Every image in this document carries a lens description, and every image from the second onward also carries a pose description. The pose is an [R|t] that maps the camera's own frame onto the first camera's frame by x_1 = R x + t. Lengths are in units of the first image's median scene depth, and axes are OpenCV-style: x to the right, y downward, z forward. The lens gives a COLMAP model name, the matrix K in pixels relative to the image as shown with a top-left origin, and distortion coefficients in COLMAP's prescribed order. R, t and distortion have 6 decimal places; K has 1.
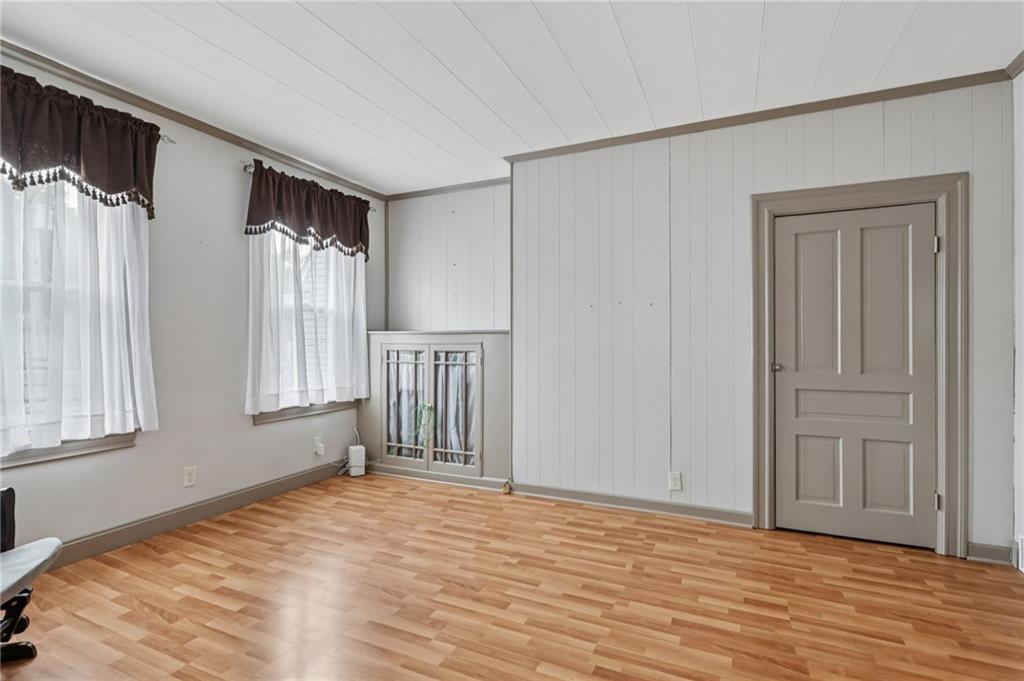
lens RADIAL K [[492.4, 0, 503.0], [0, 492.4, 341.5], [0, 0, 1]] dist [0.003165, 0.000782]
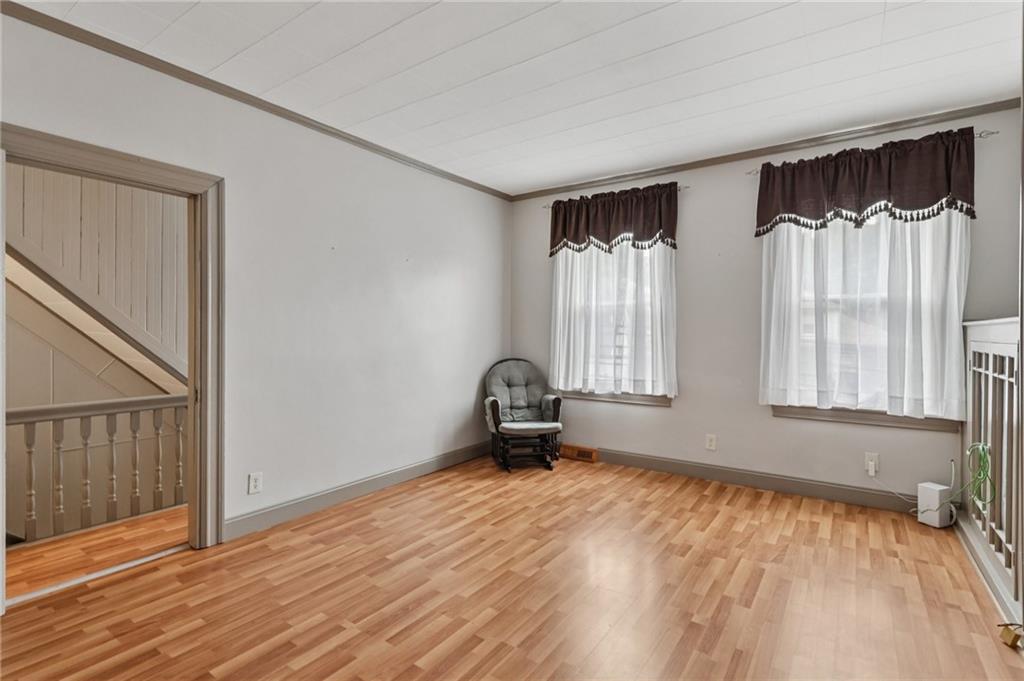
lens RADIAL K [[492.4, 0, 503.4], [0, 492.4, 337.5], [0, 0, 1]] dist [0.003165, 0.000782]
pose [[-0.170141, 0.007843, -0.985388, 0.648008], [-0.006542, 0.999937, 0.009088, -0.002452], [0.985398, 0.007993, -0.170079, 0.642988]]
